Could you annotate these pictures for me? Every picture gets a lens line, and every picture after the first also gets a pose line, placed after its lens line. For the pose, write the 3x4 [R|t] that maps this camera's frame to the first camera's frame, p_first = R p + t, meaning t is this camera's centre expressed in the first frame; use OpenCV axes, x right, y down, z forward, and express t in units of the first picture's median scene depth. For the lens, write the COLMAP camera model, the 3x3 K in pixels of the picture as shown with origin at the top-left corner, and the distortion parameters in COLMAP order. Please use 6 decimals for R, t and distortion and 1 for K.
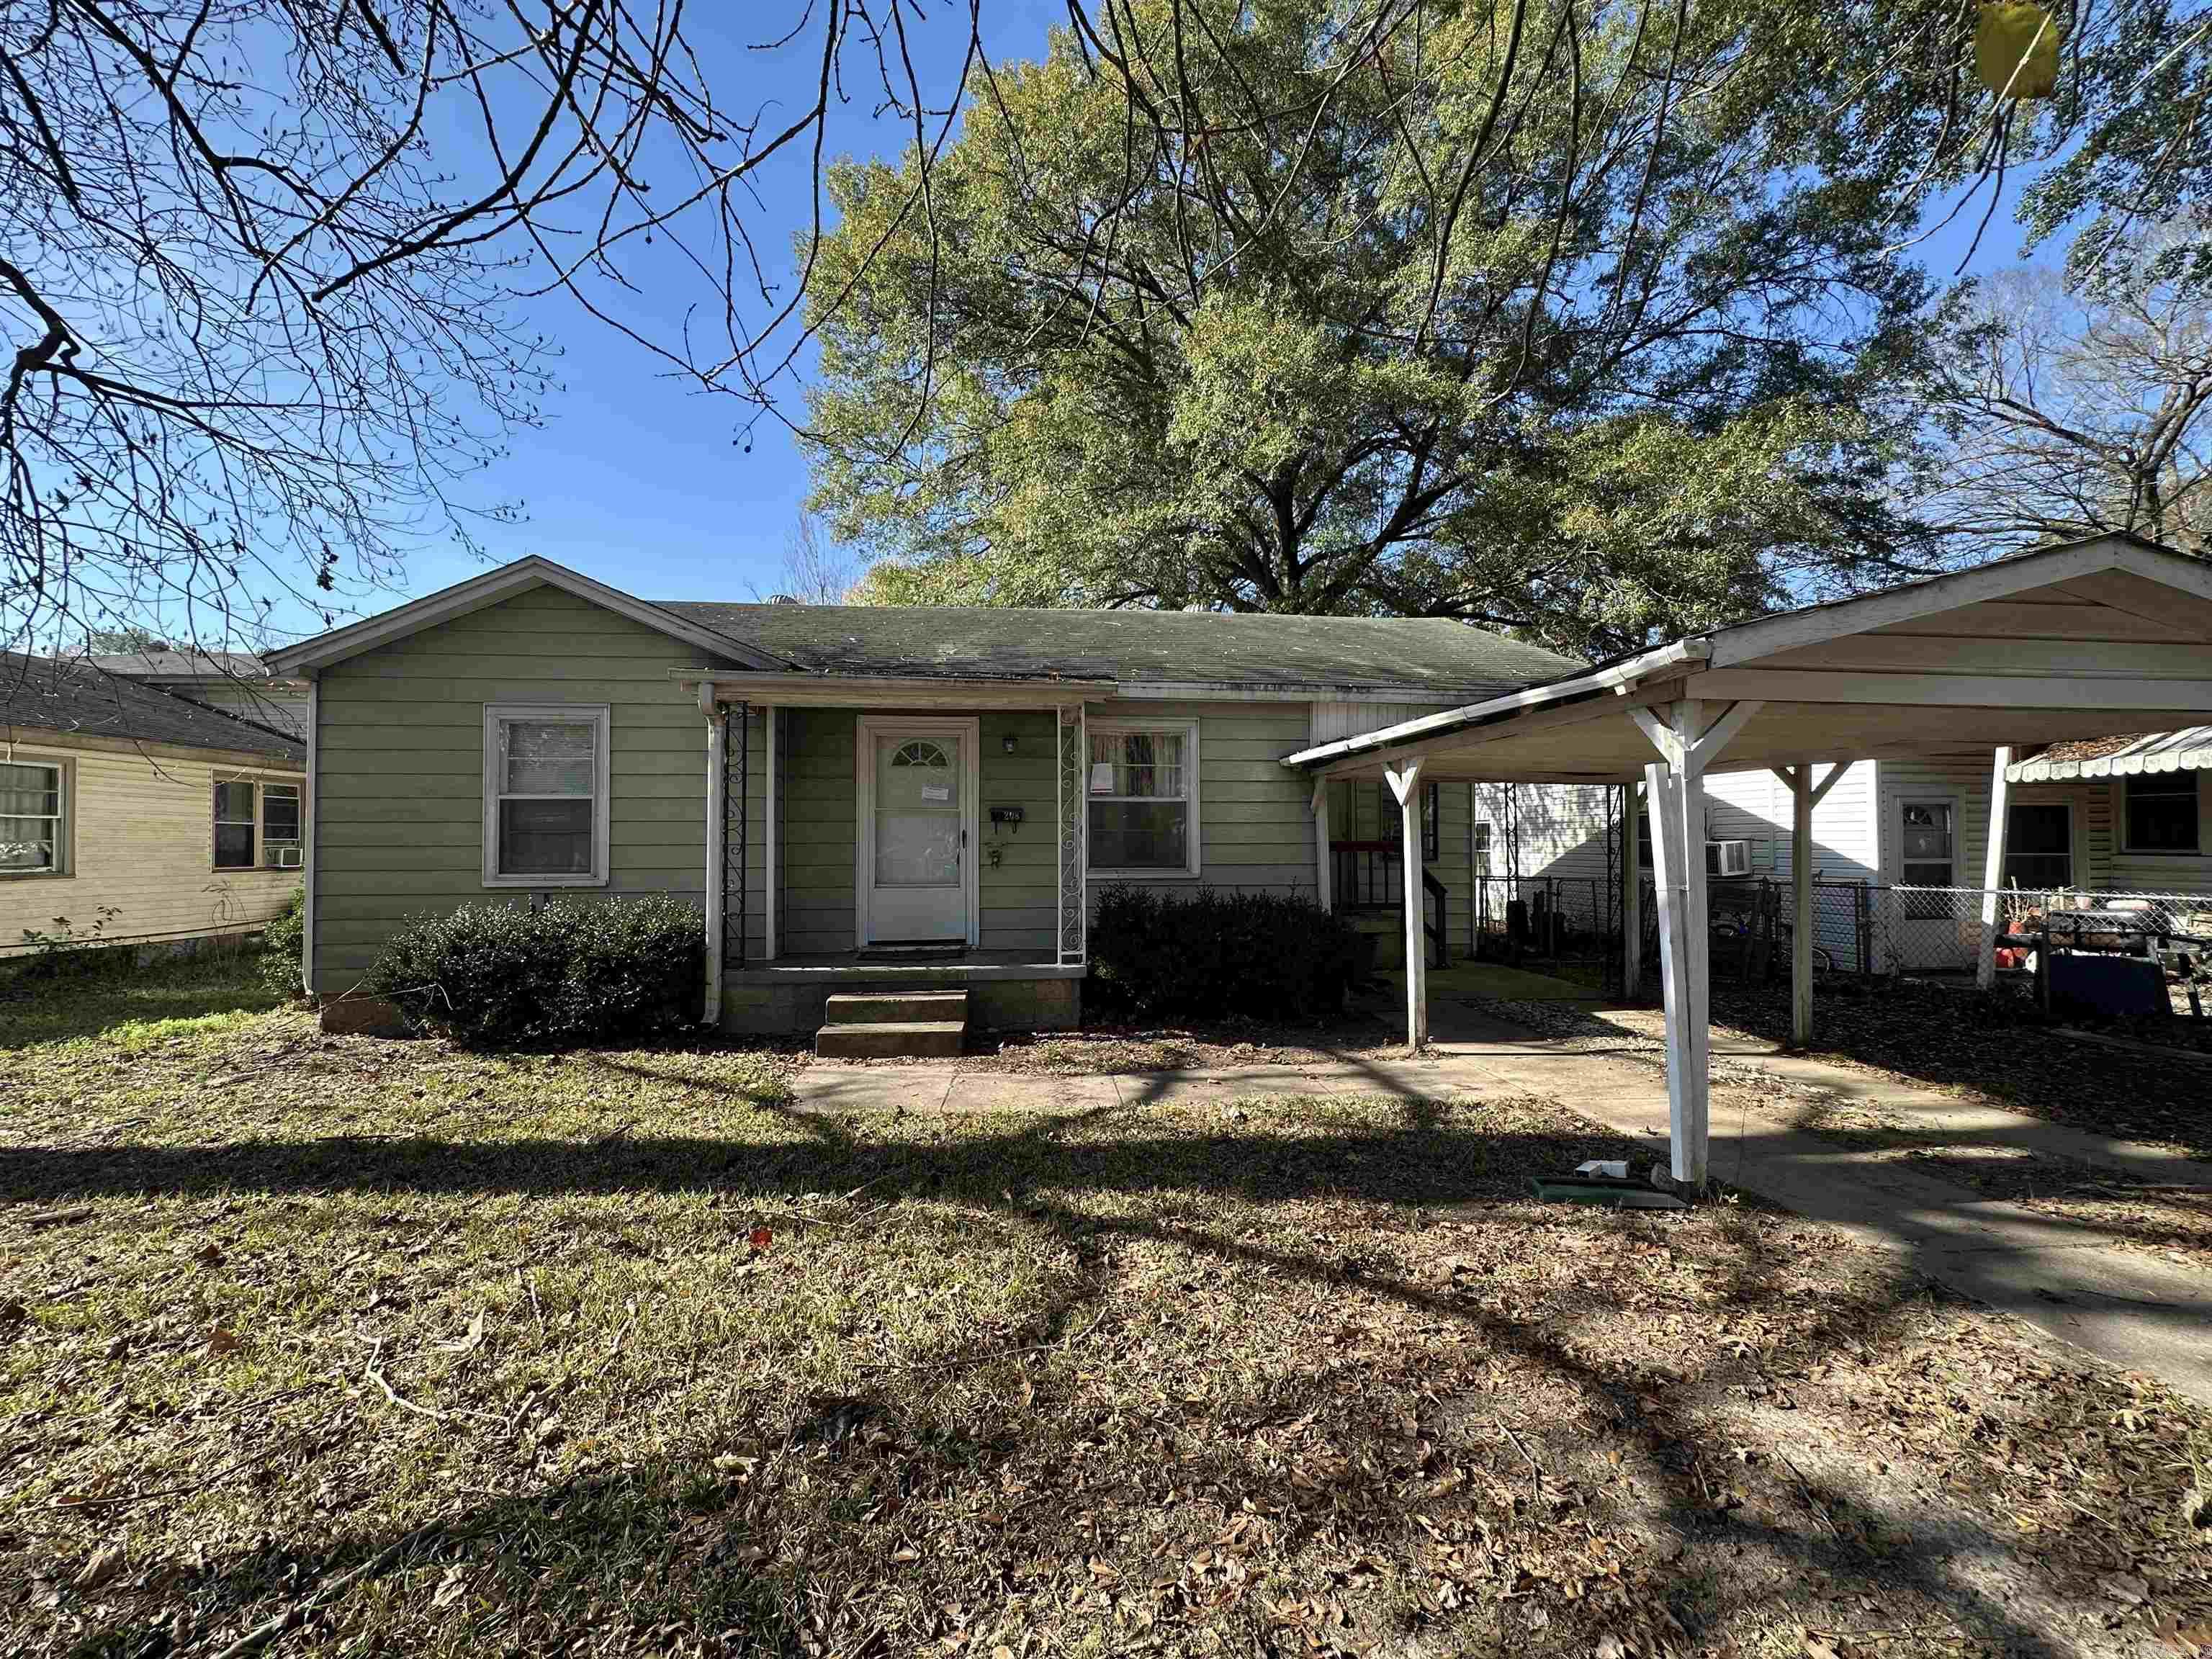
lens RADIAL K [[887.9, 0, 1090.1], [0, 887.9, 824.7], [0, 0, 1]] dist [-0.002434, 0.000279]
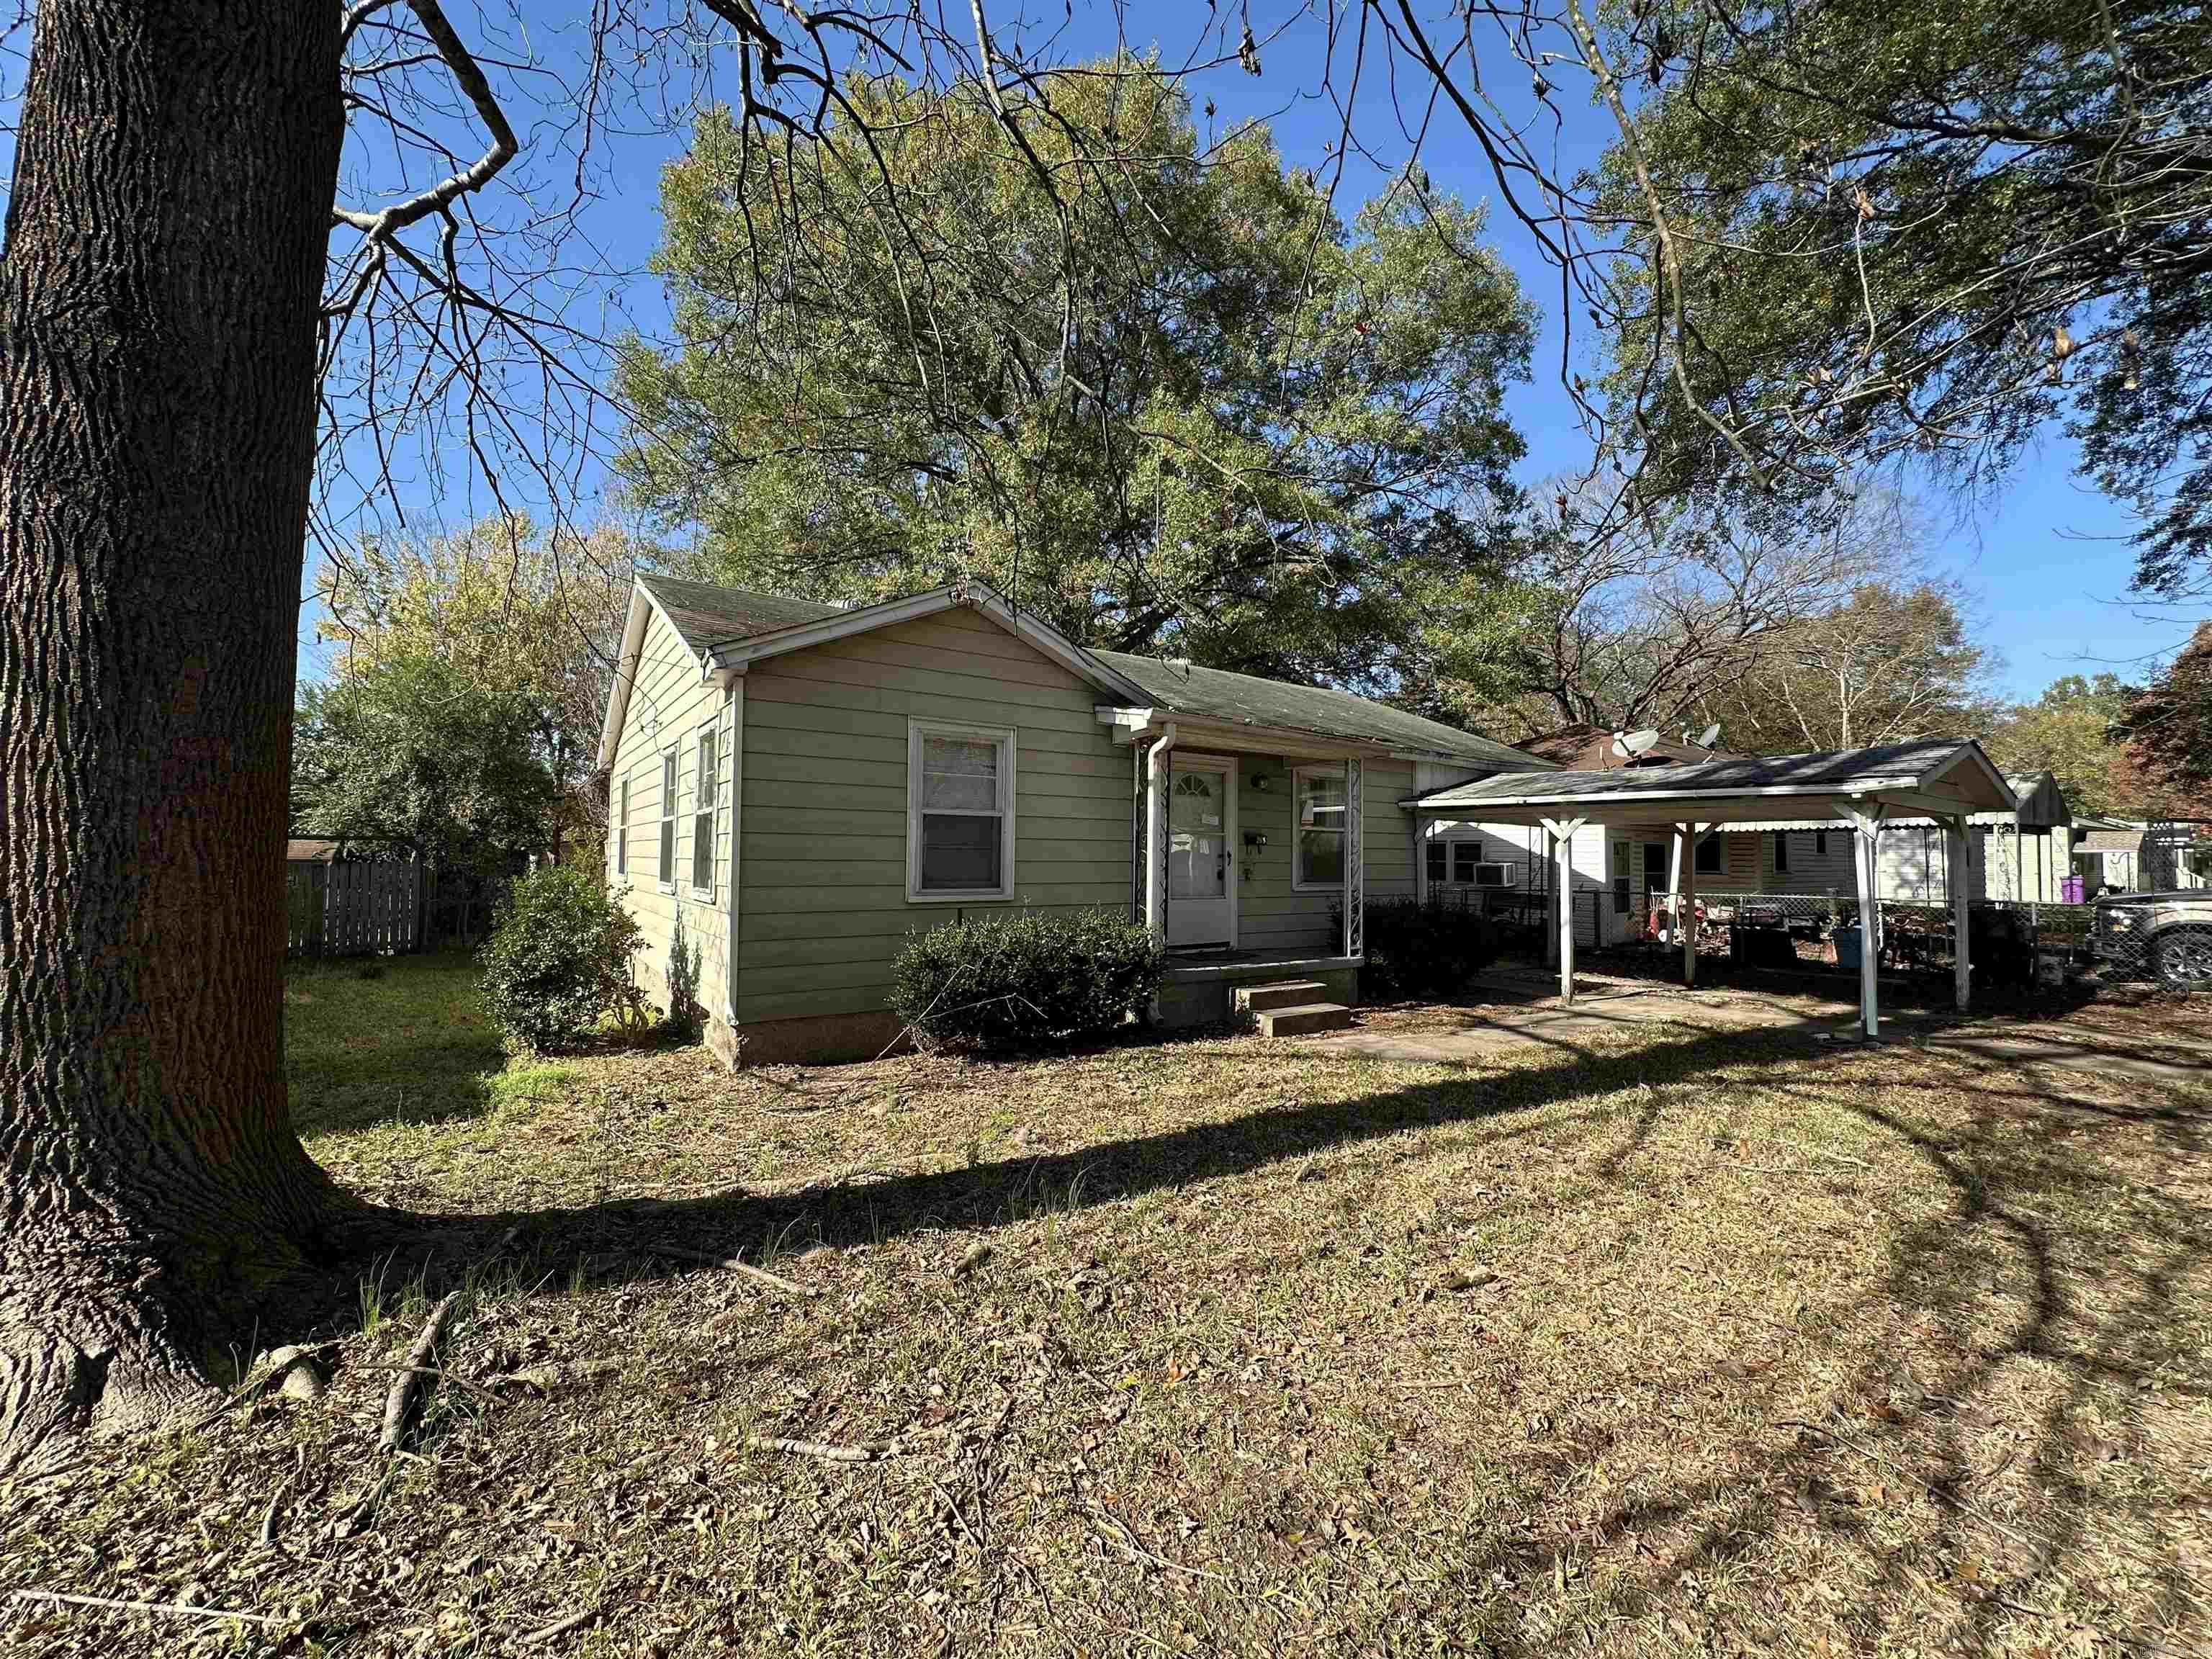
lens RADIAL K [[887.9, 0, 1112.1], [0, 887.9, 830.7], [0, 0, 1]] dist [-0.002434, 0.000279]
pose [[0.871476, 0.026189, 0.489738, -0.974007], [-0.022504, 0.999657, -0.013413, -0.001612], [-0.489921, 0.000668, 0.871766, 0.032012]]
